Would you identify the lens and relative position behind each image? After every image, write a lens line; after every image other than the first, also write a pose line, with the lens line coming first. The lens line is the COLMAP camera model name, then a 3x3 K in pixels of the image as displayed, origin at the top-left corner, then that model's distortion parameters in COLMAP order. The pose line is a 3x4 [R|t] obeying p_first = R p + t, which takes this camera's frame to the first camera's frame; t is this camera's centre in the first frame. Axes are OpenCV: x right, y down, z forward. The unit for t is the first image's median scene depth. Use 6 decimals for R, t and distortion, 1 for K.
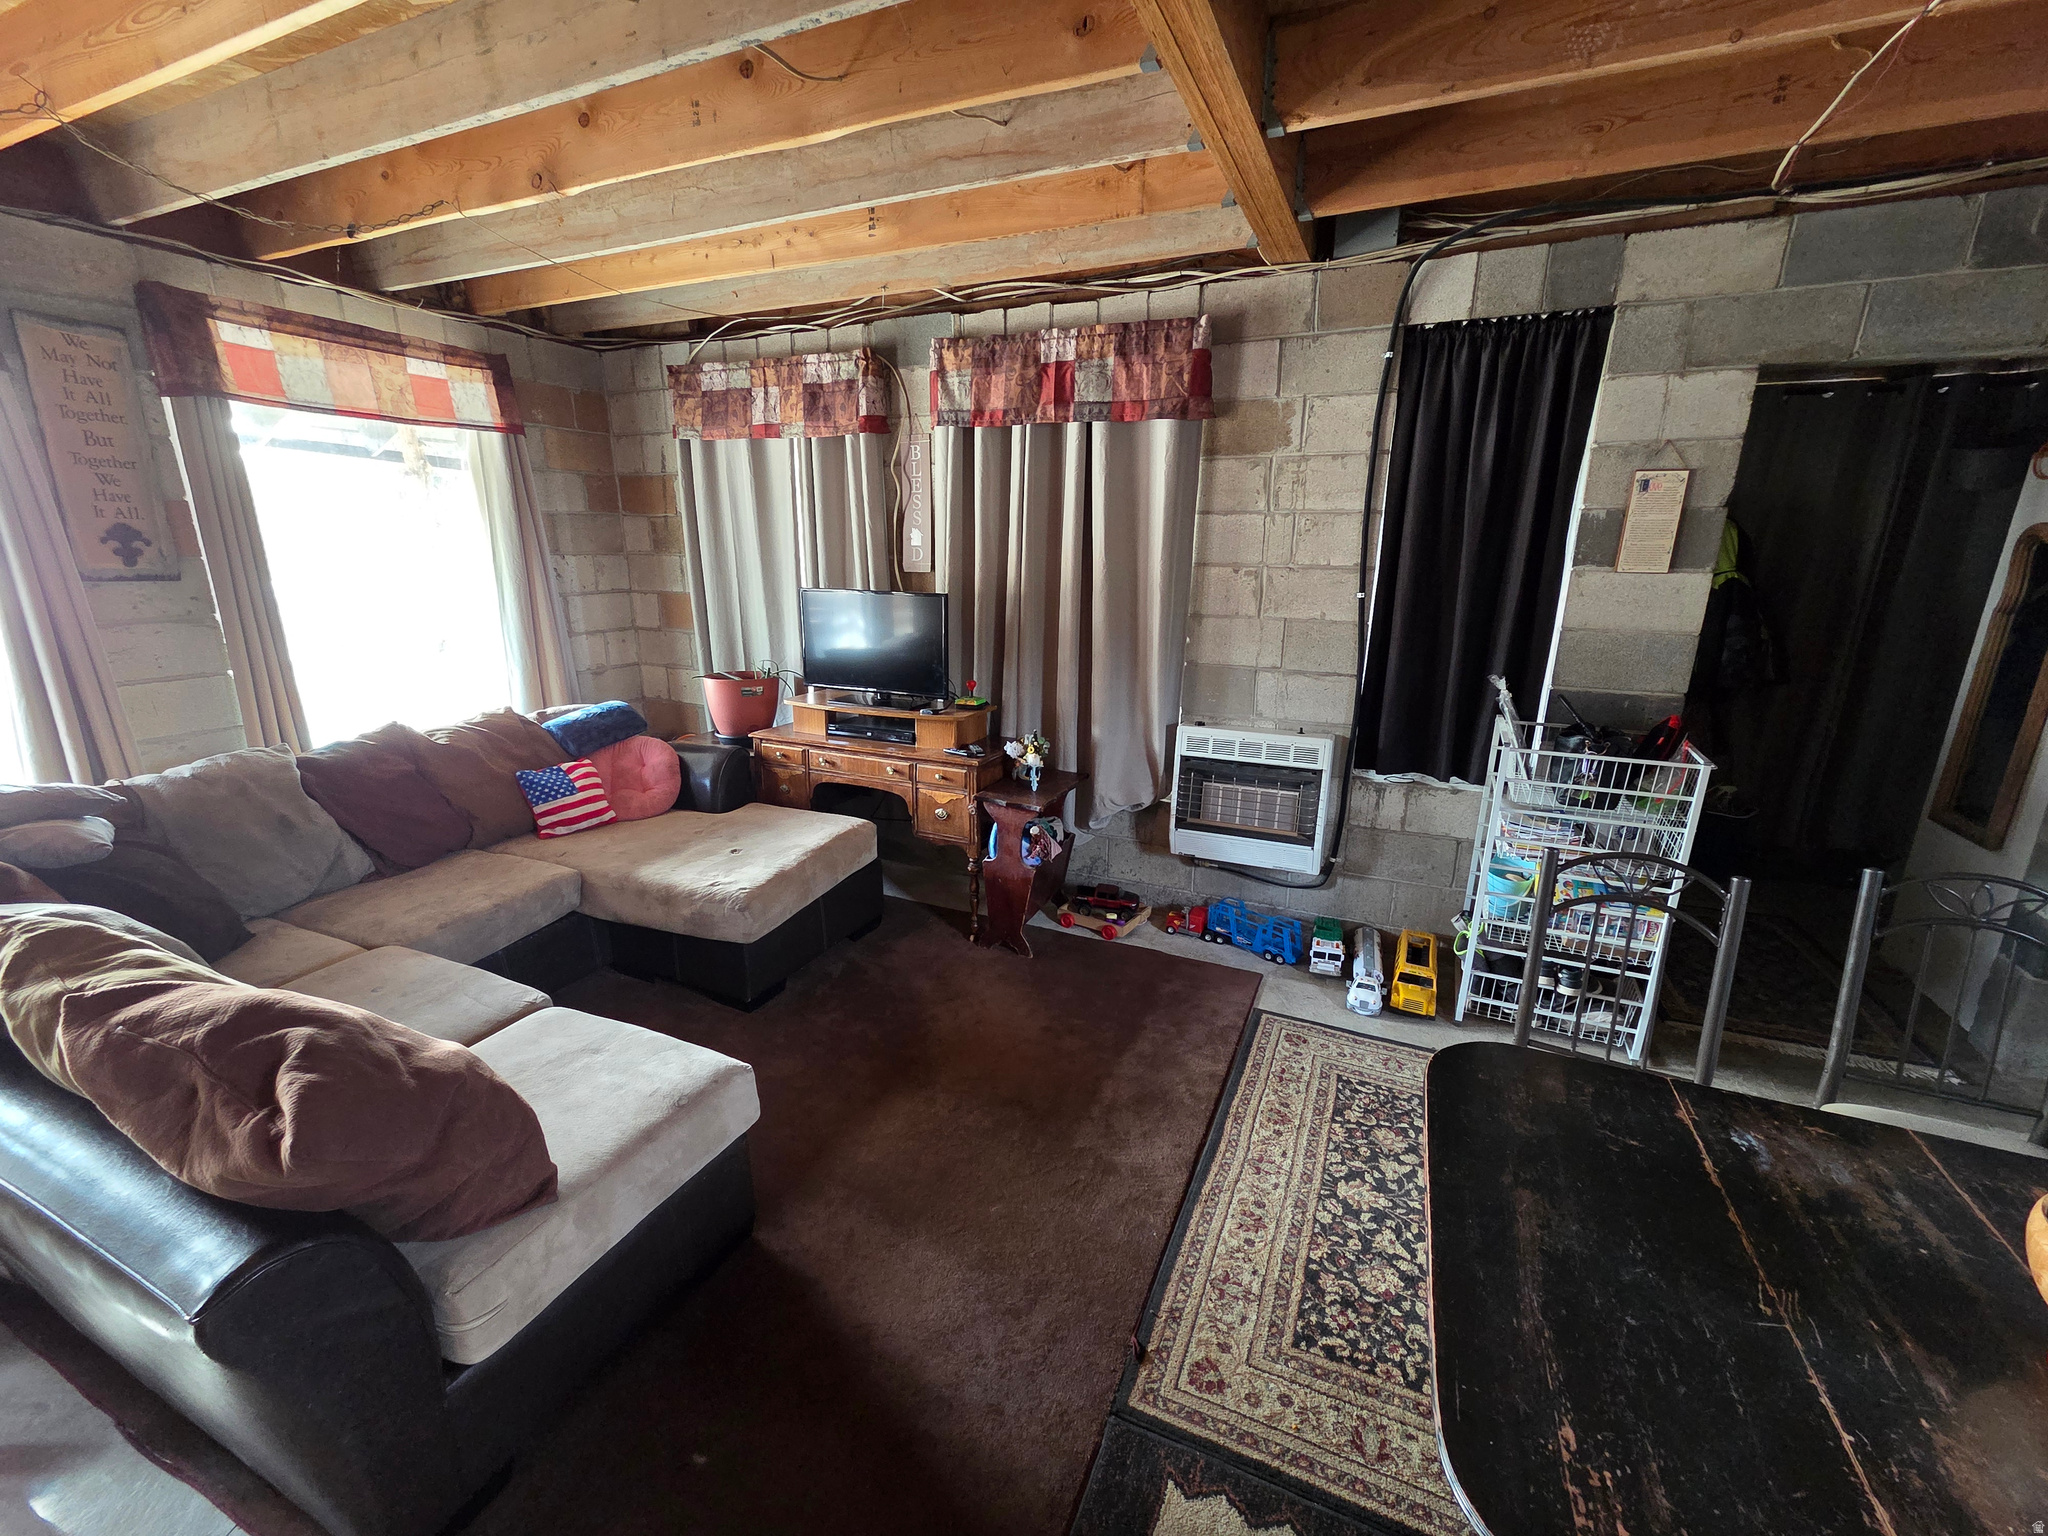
lens RADIAL K [[833.4, 0, 1028.0], [0, 833.4, 780.3], [0, 0, 1]] dist [0.002882, -0.000598]
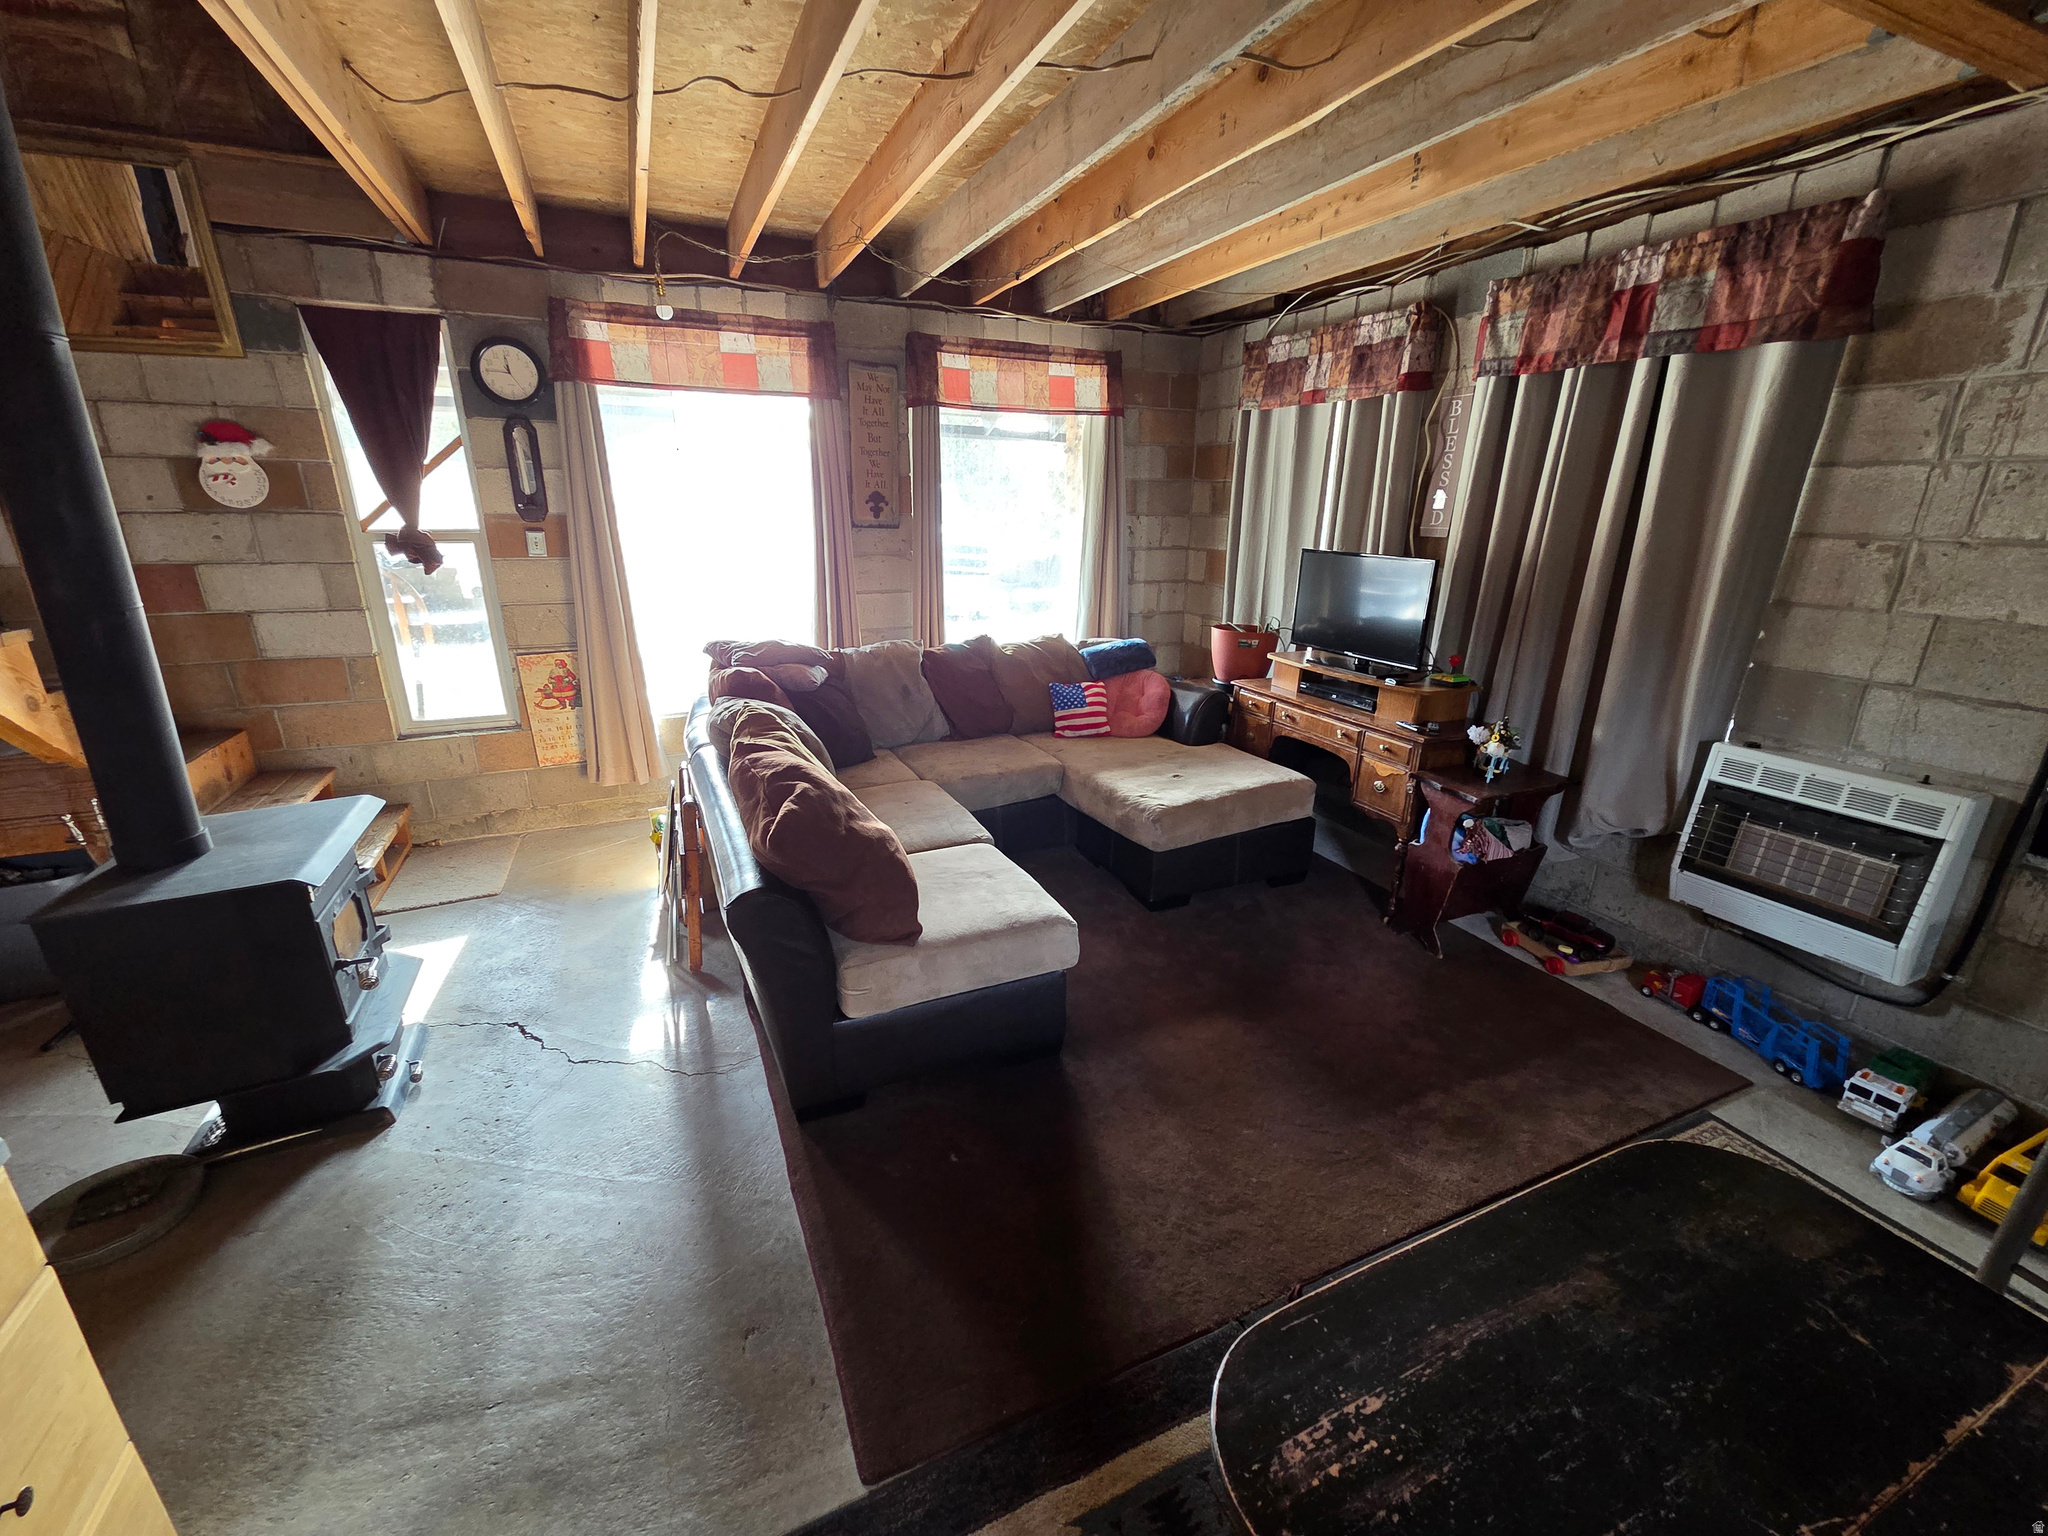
lens RADIAL K [[833.4, 0, 1028.0], [0, 833.4, 780.3], [0, 0, 1]] dist [0.002882, -0.000598]
pose [[0.747378, 0.210859, -0.630051, 0.208332], [-0.187232, 0.976712, 0.104777, 0.008384], [0.637471, 0.039658, 0.769453, -0.013619]]
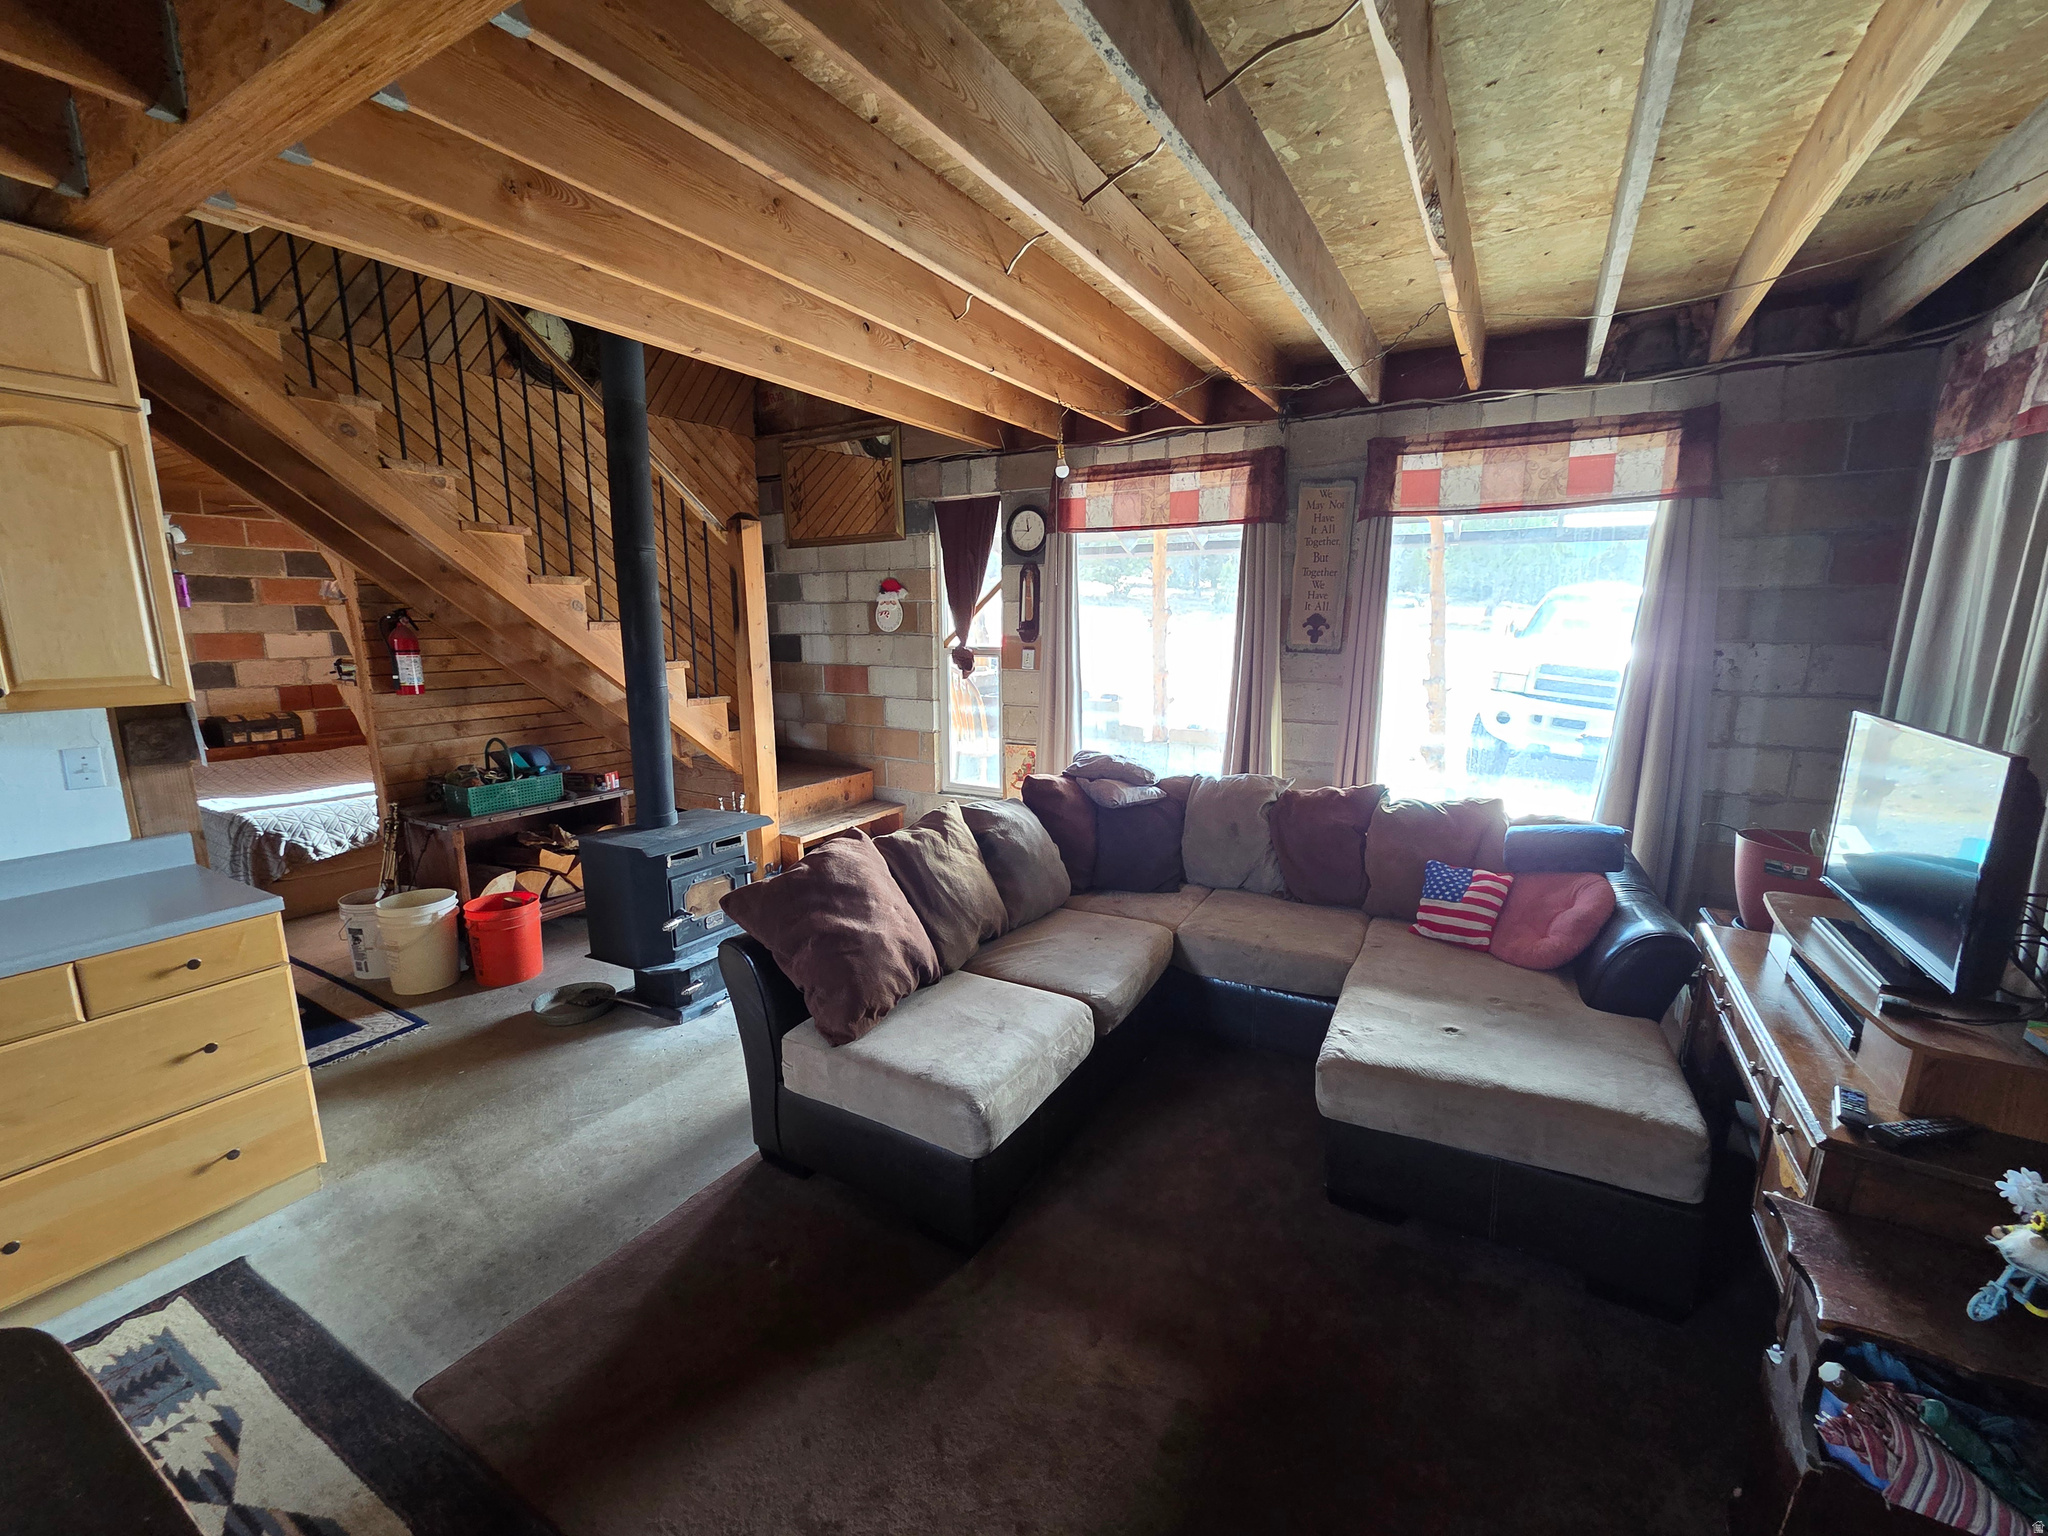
lens RADIAL K [[845.5, 0, 1028.4], [0, 845.5, 777.9], [0, 0, 1]] dist [0.008055, 0.000371]
pose [[-0.109598, 0.182213, -0.977132, 0.377880], [-0.270555, 0.940467, 0.205722, -0.174022], [0.956446, 0.286914, -0.053774, 0.575550]]
